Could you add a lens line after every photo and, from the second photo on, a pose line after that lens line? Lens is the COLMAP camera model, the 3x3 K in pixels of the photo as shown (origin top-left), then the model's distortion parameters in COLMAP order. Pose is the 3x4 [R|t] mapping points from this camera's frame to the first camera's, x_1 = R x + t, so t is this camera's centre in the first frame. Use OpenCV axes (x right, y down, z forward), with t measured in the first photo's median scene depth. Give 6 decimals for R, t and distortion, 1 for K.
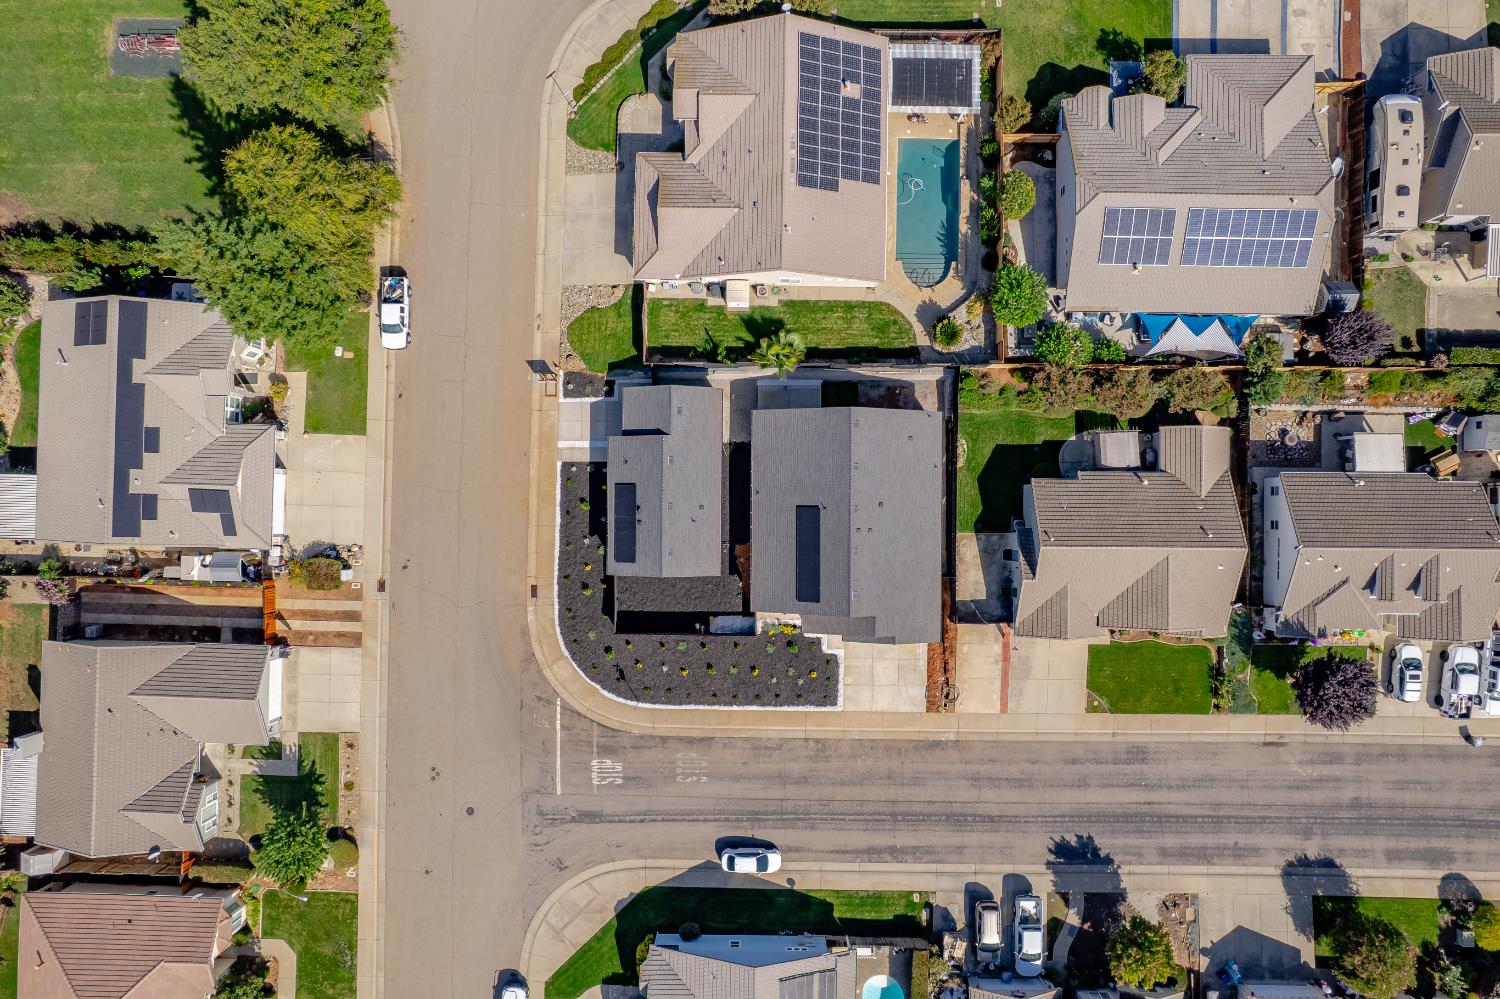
lens RADIAL K [[962.0, 0, 742.6], [0, 962.0, 503.7], [0, 0, 1]] dist [-0.075334, 0.063253]
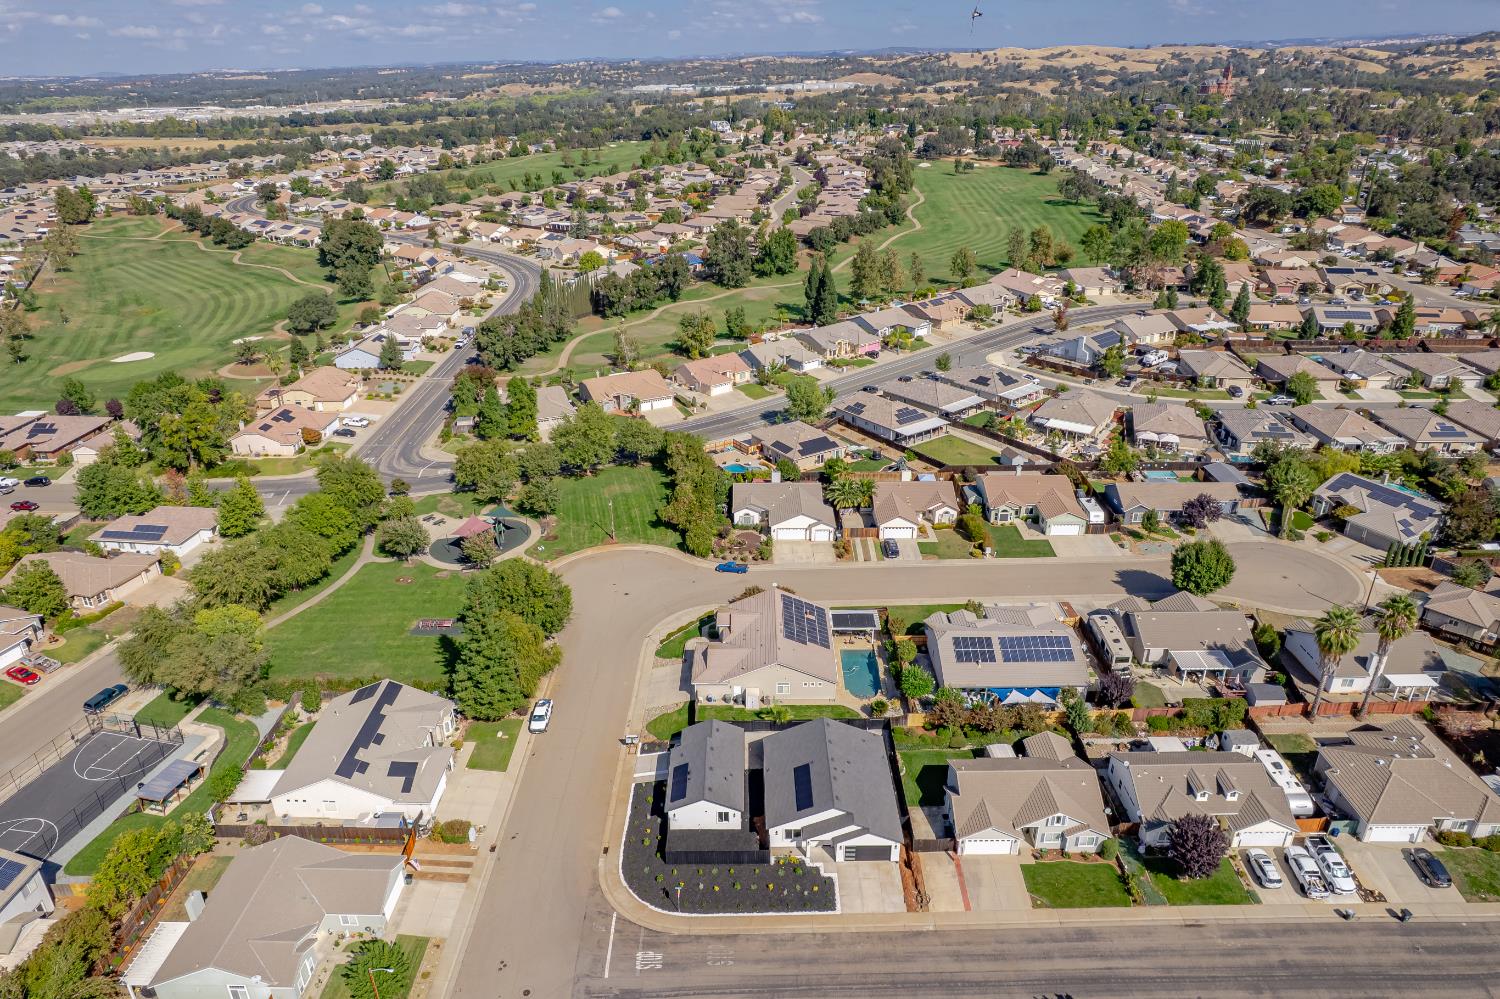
lens RADIAL K [[962.0, 0, 742.6], [0, 962.0, 503.7], [0, 0, 1]] dist [-0.075334, 0.063253]
pose [[0.999967, -0.001301, 0.008065, -0.034180], [0.007856, 0.423664, -0.905786, 1.118337], [-0.002239, 0.905819, 0.423660, -0.018942]]
